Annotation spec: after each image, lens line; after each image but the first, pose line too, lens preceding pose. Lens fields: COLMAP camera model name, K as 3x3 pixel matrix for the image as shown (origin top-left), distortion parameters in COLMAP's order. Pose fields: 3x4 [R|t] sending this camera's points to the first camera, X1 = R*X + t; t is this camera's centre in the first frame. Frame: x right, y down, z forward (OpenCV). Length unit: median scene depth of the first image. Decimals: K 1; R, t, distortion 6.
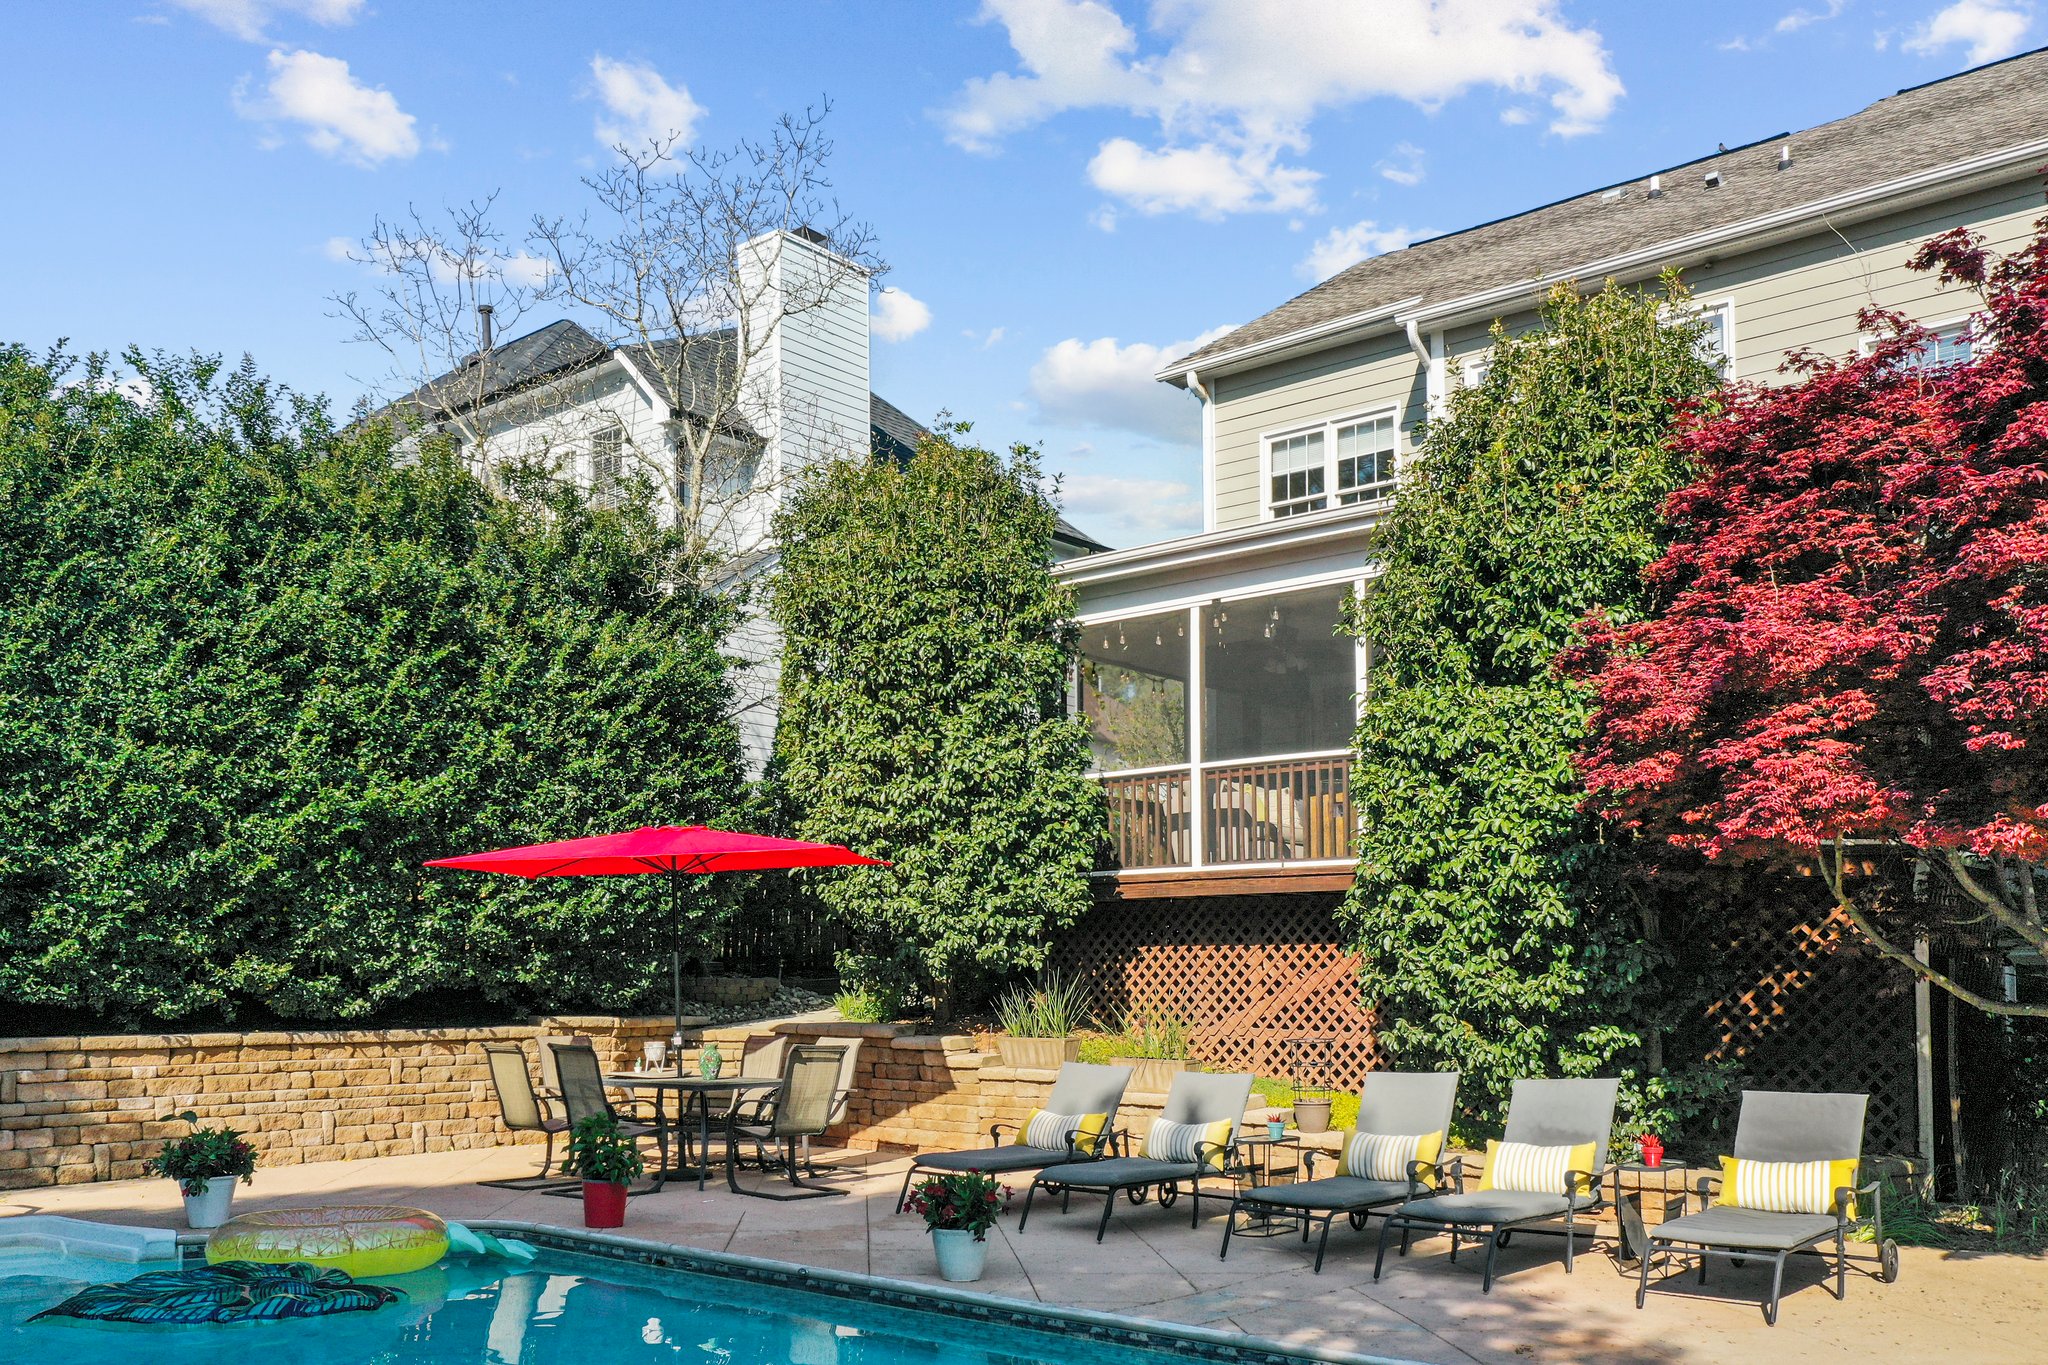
lens RADIAL K [[1700.6, 0, 998.8], [0, 1700.6, 934.4], [0, 0, 1]] dist [0.013969, 0.009565]
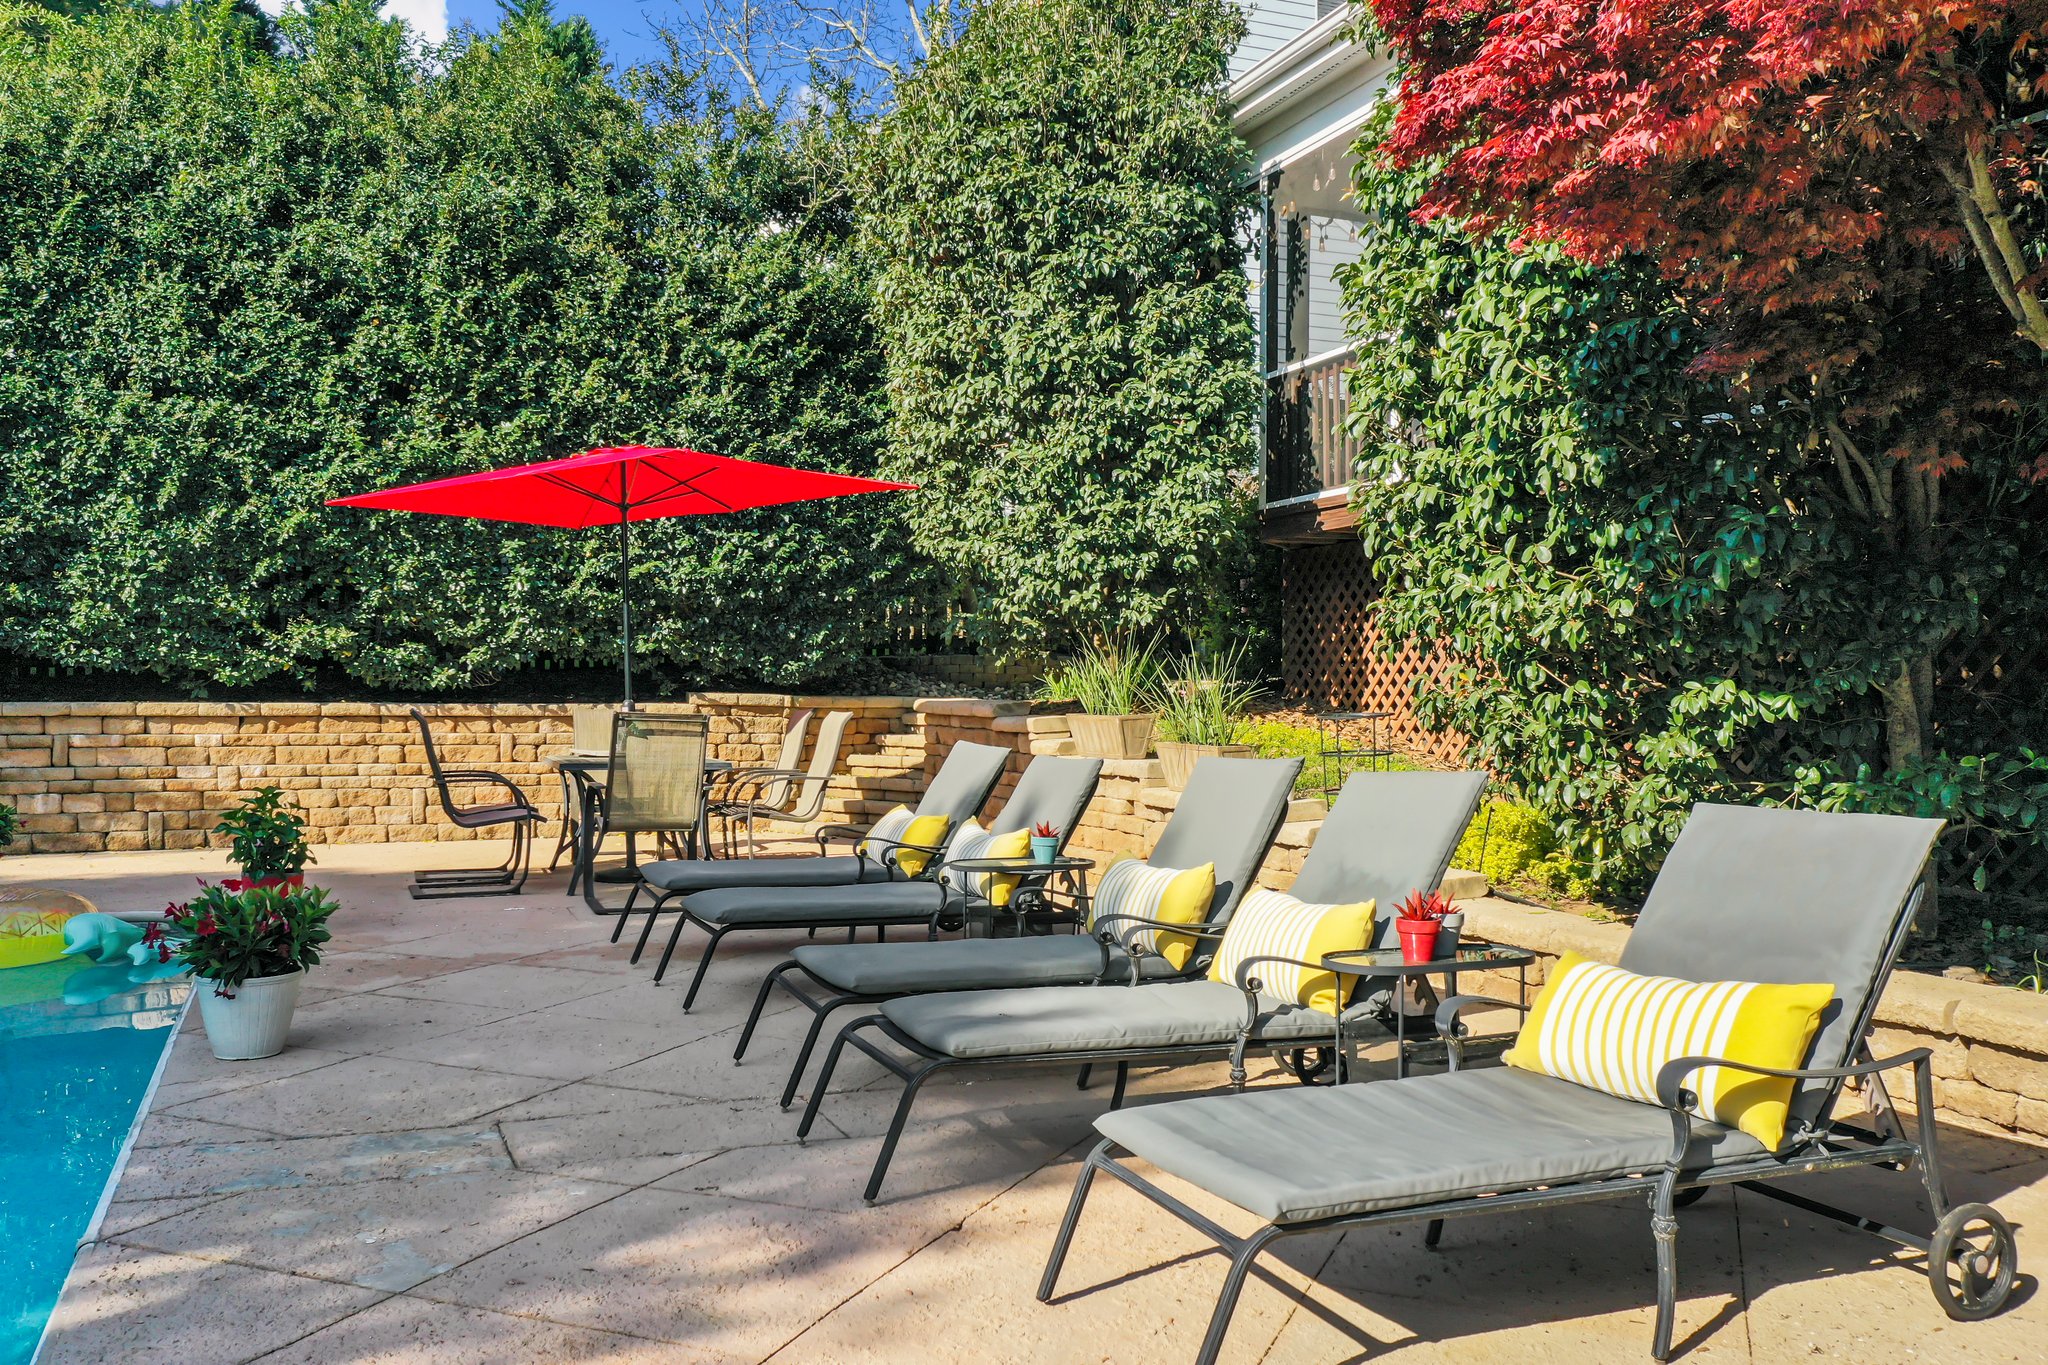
lens RADIAL K [[1614.7, 0, 1029.1], [0, 1614.7, 694.0], [0, 0, 1]] dist [0.007798, 0.004861]
pose [[0.888650, 0.001719, -0.458583, 0.317795], [0.009986, 0.999683, 0.023098, 0.035748], [0.458478, -0.025106, 0.888351, 0.376163]]
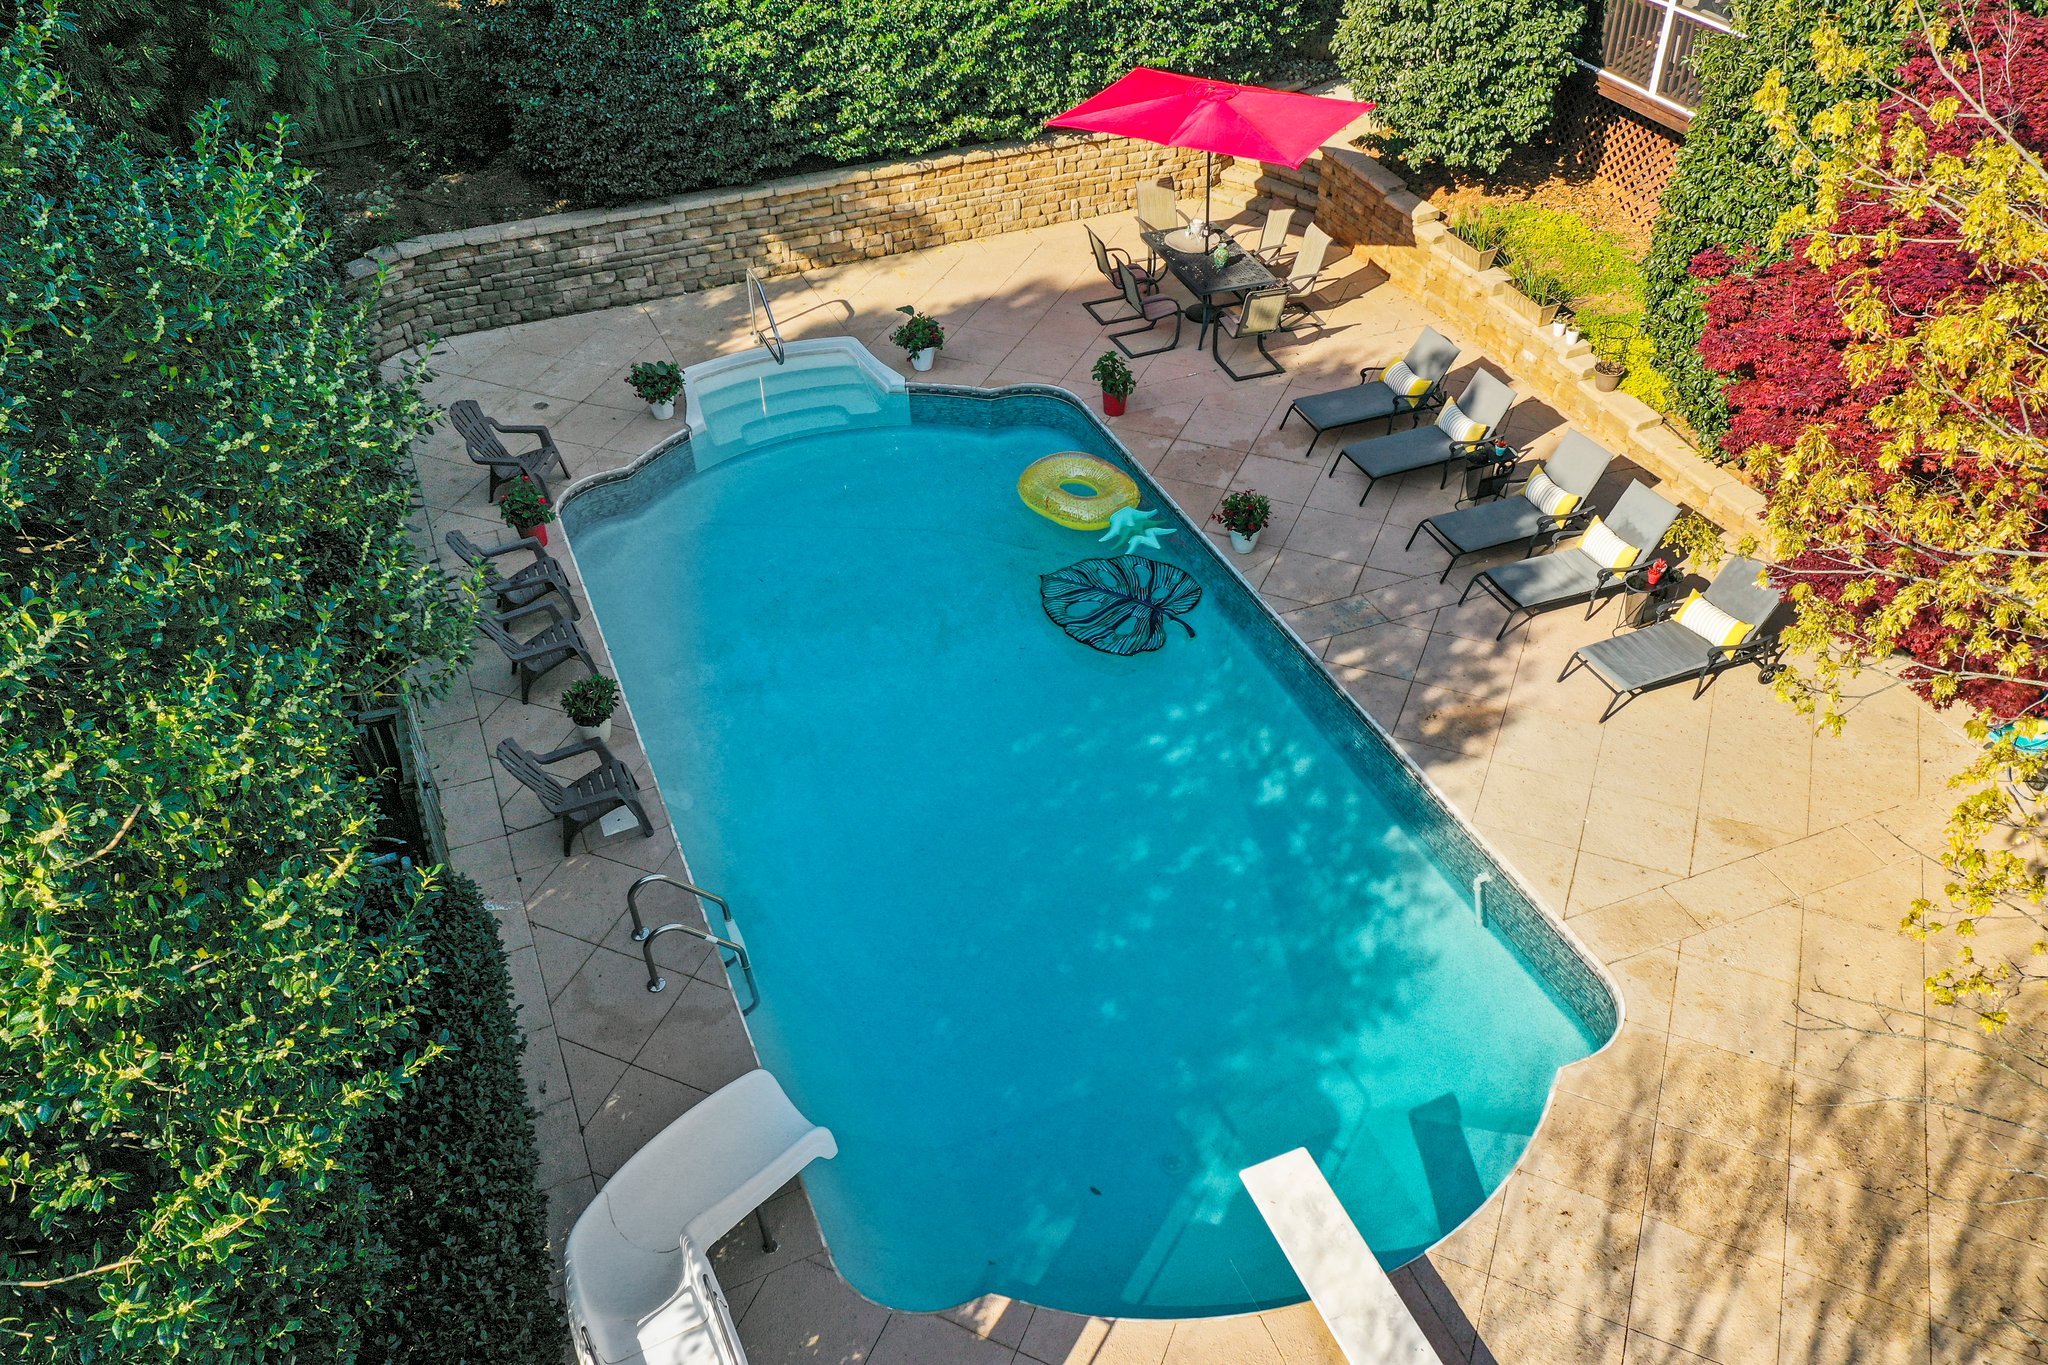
lens RADIAL K [[1614.3, 0, 1024.0], [0, 1614.3, 682.5], [0, 0, 1]] dist [0.007504, 0.002504]
pose [[0.886152, 0.283723, -0.366382, 0.291288], [0.027056, 0.757621, 0.652133, -0.541946], [0.462605, -0.587802, 0.663691, -0.252952]]
